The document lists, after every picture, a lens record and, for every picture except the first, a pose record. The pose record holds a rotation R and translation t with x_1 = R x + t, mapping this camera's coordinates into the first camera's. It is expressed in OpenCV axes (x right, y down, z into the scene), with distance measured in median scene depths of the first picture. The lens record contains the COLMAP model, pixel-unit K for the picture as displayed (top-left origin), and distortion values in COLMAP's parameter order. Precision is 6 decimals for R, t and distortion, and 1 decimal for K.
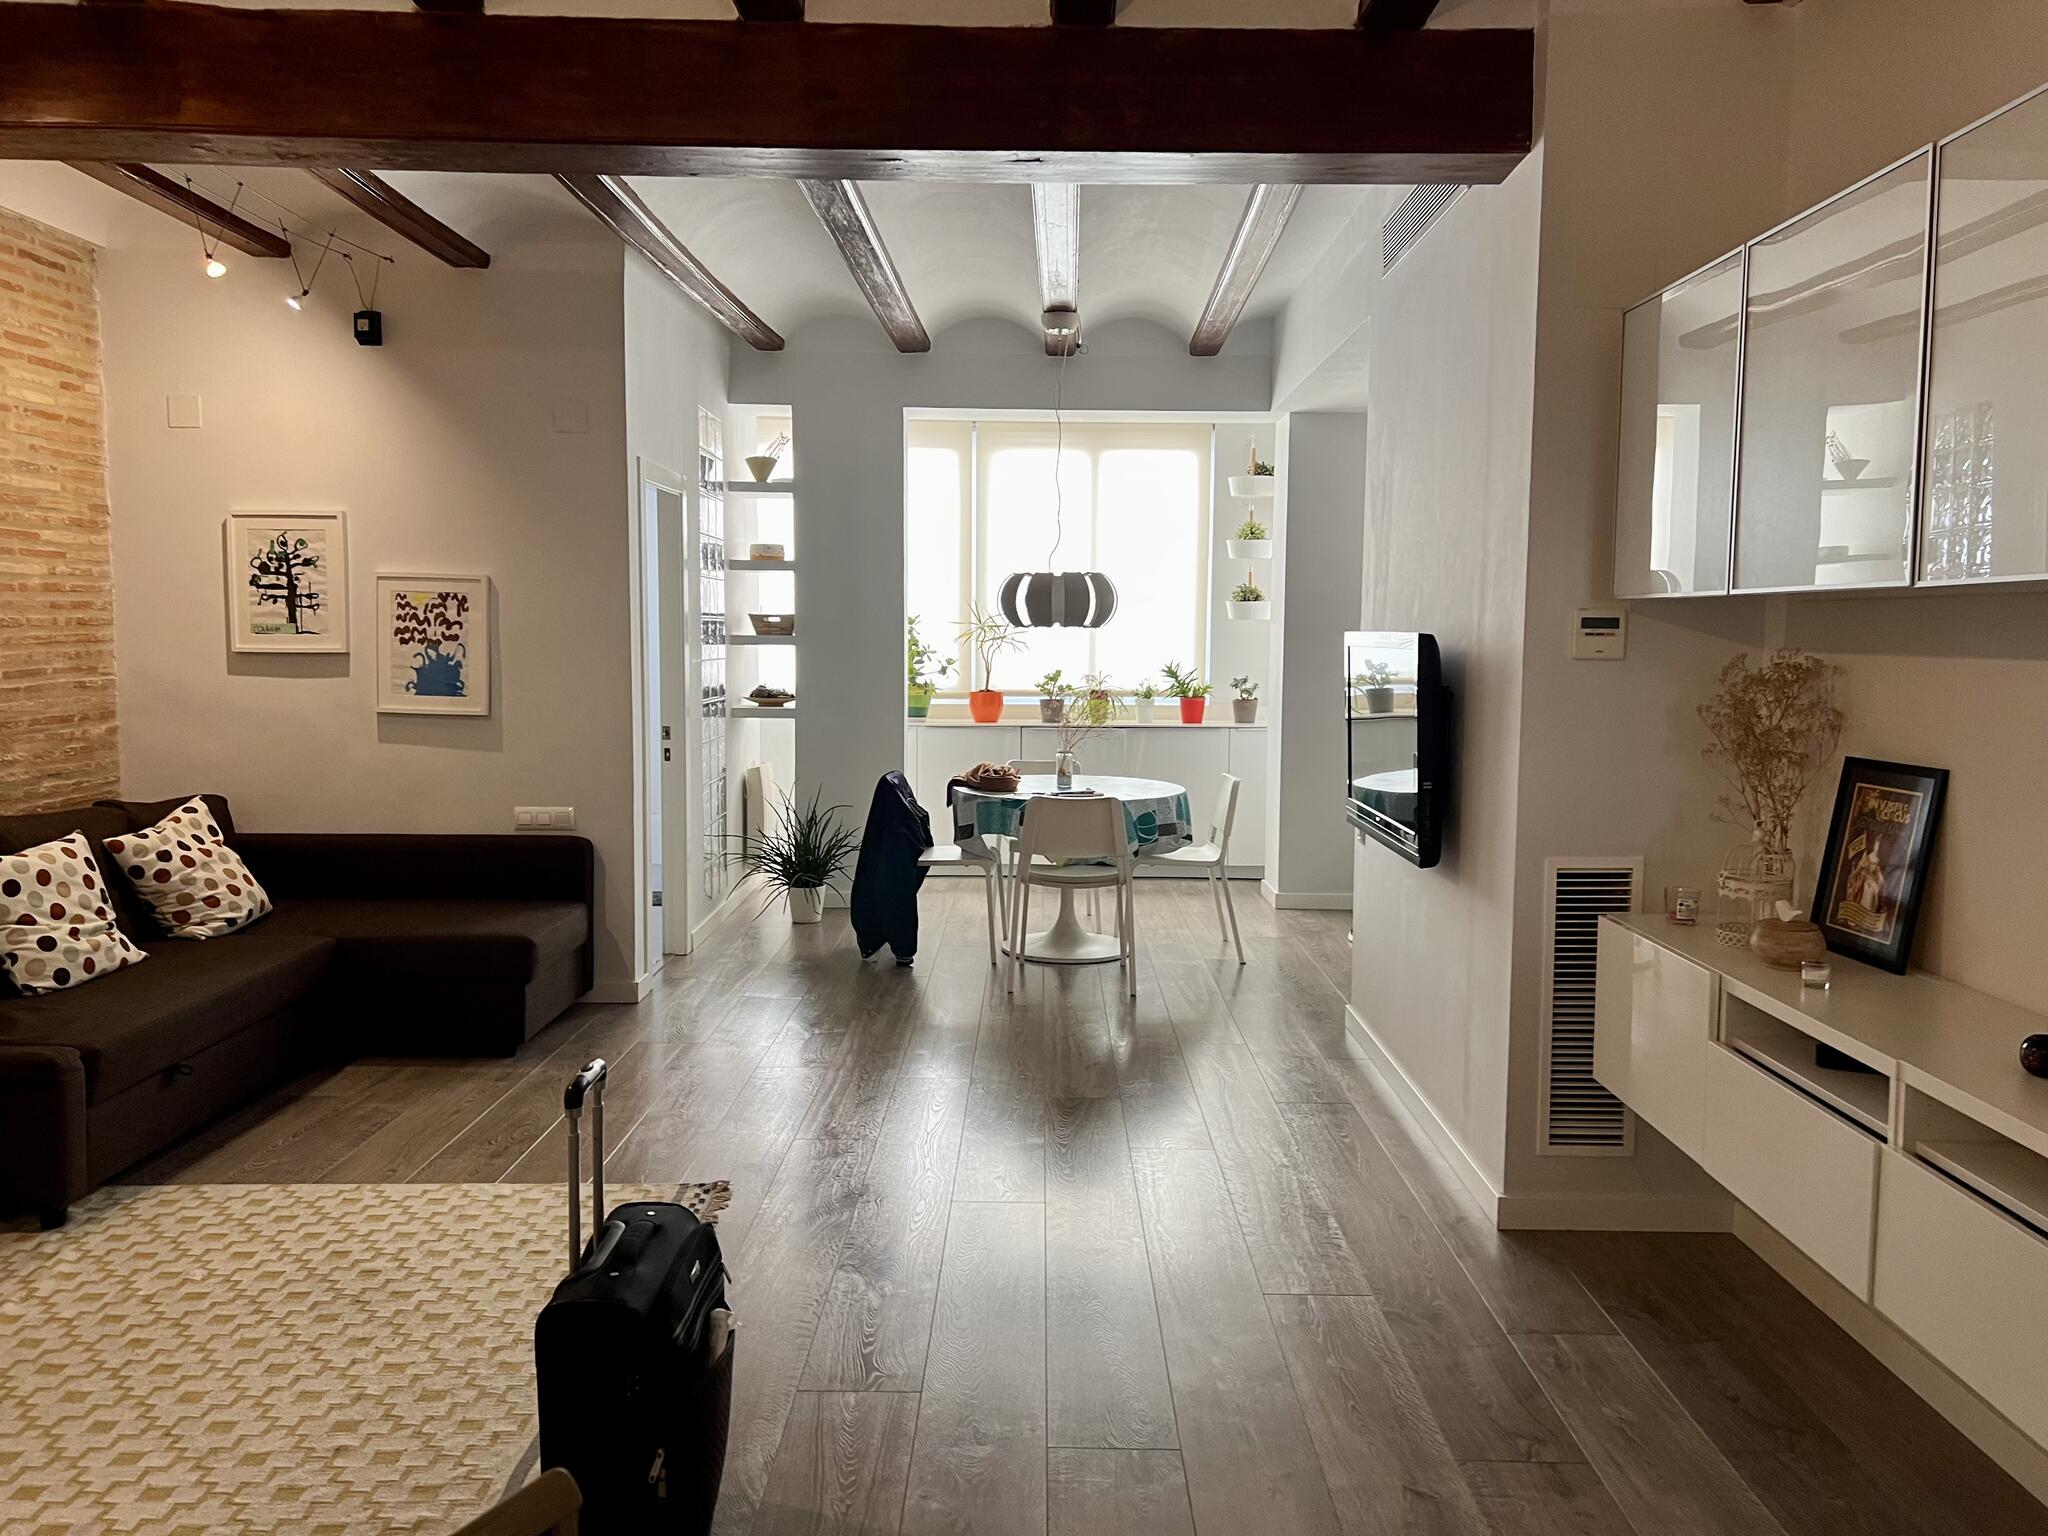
lens RADIAL K [[1545.2, 0, 1024.9], [0, 1545.2, 763.6], [0, 0, 1]] dist [0.051904, -0.034262]
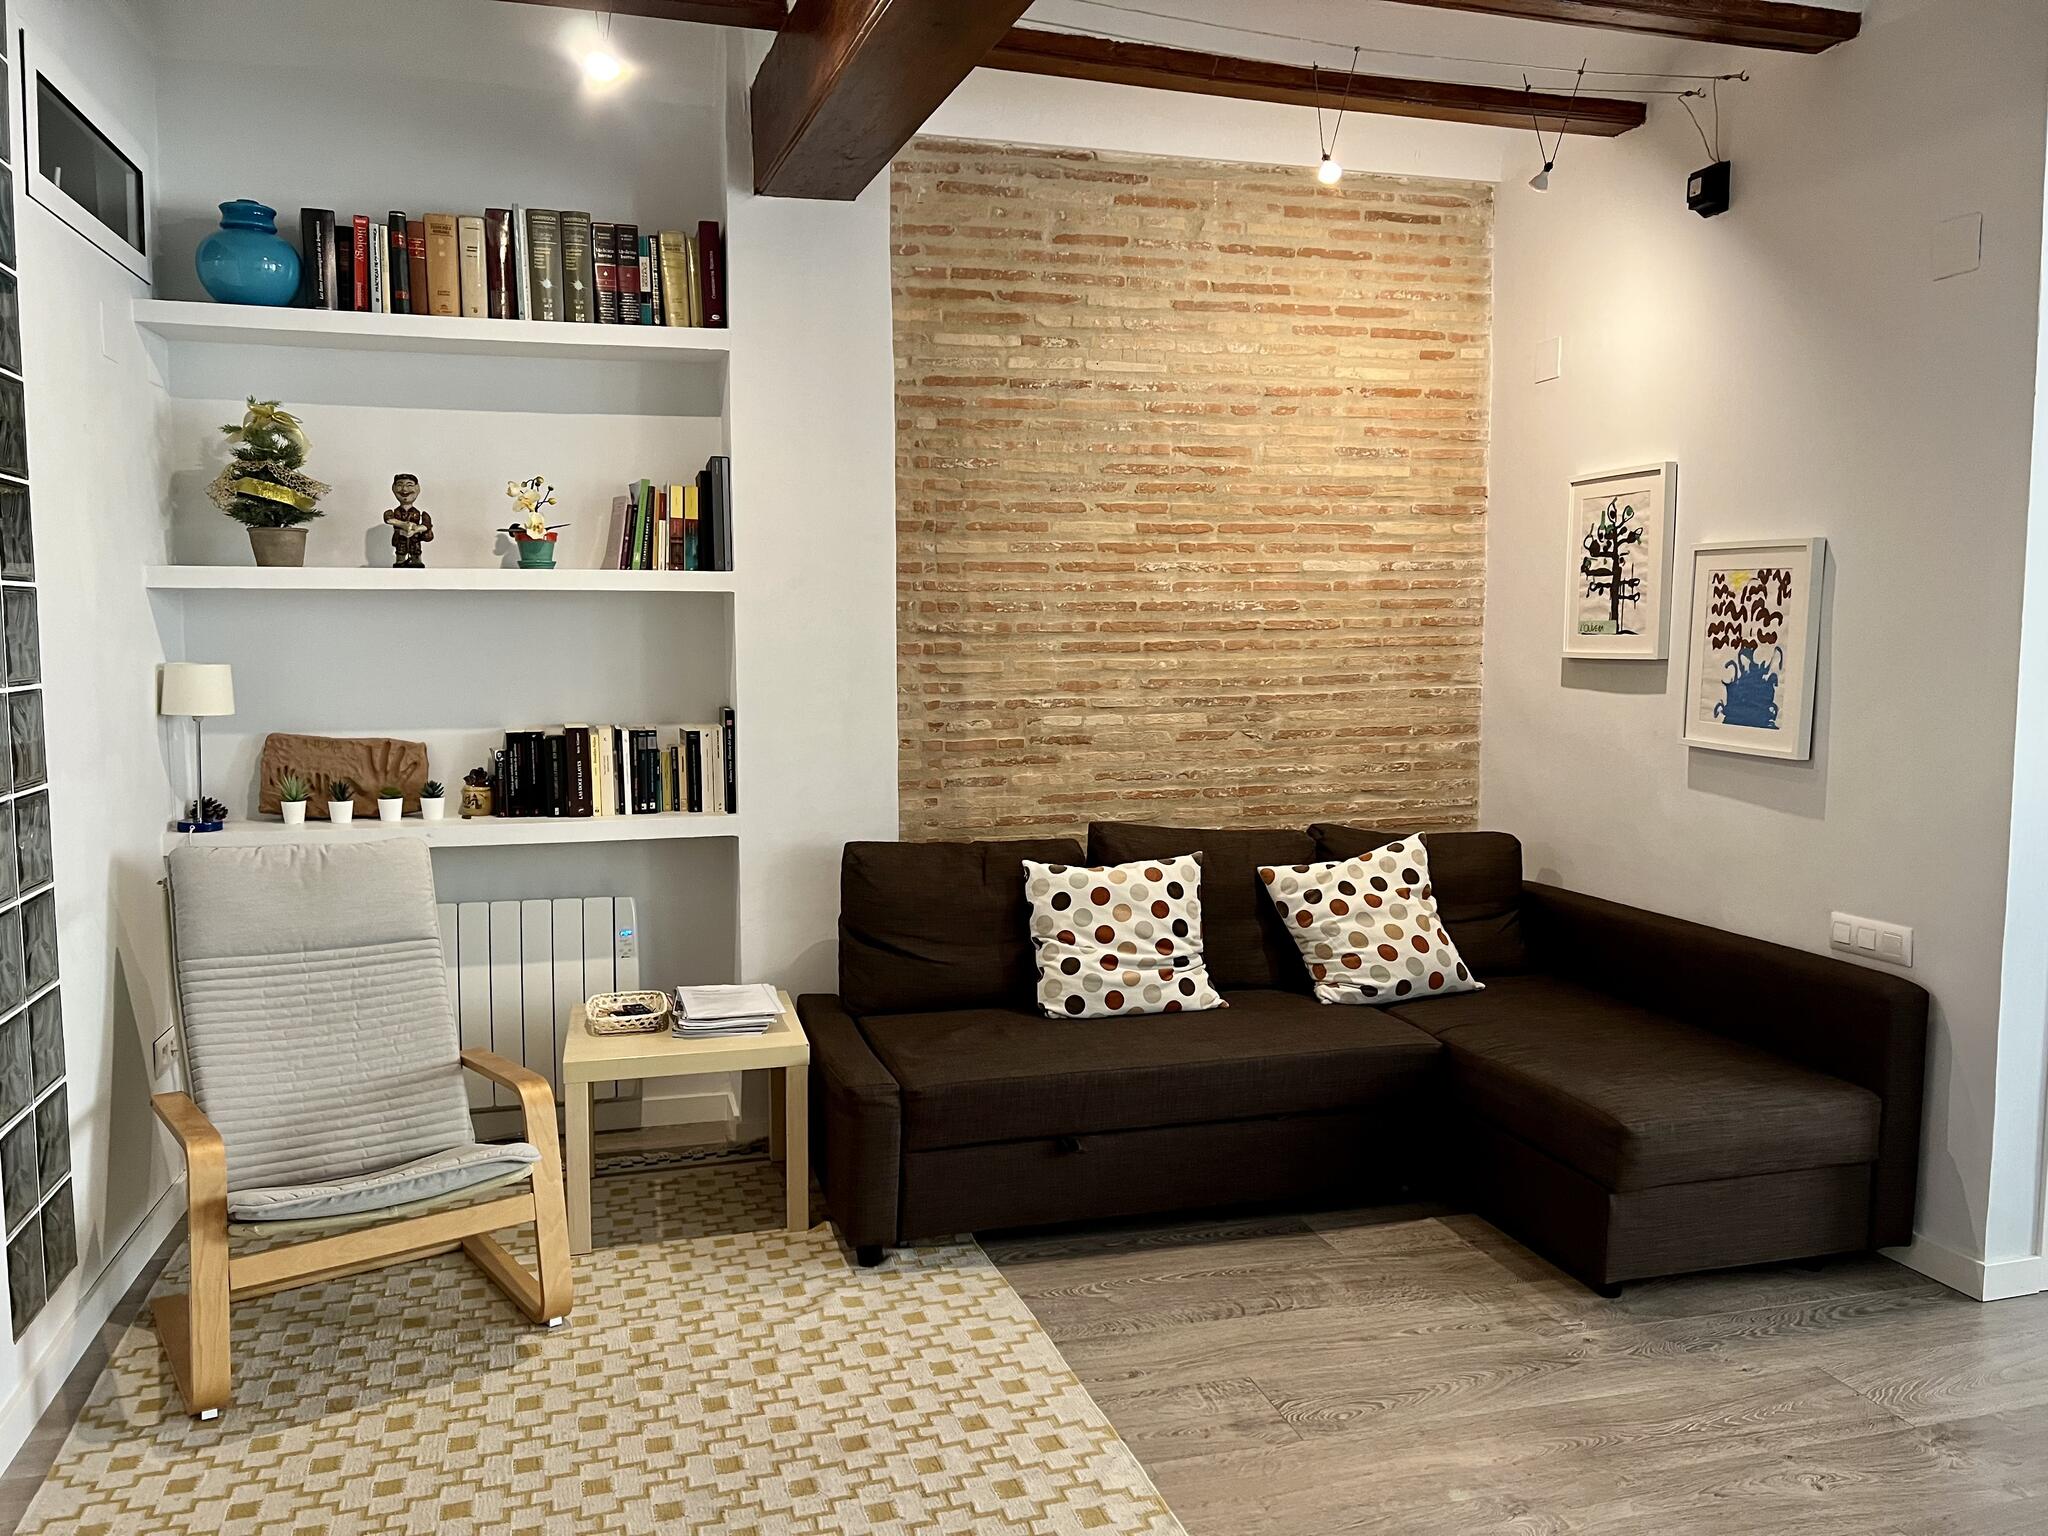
lens RADIAL K [[1545.2, 0, 1022.1], [0, 1545.2, 776.2], [0, 0, 1]] dist [0.051904, -0.034262]
pose [[0.283390, 0.081740, -0.955515, 0.182042], [-0.082816, 0.994725, 0.060532, -0.039167], [0.955422, 0.061978, 0.288665, 0.545563]]
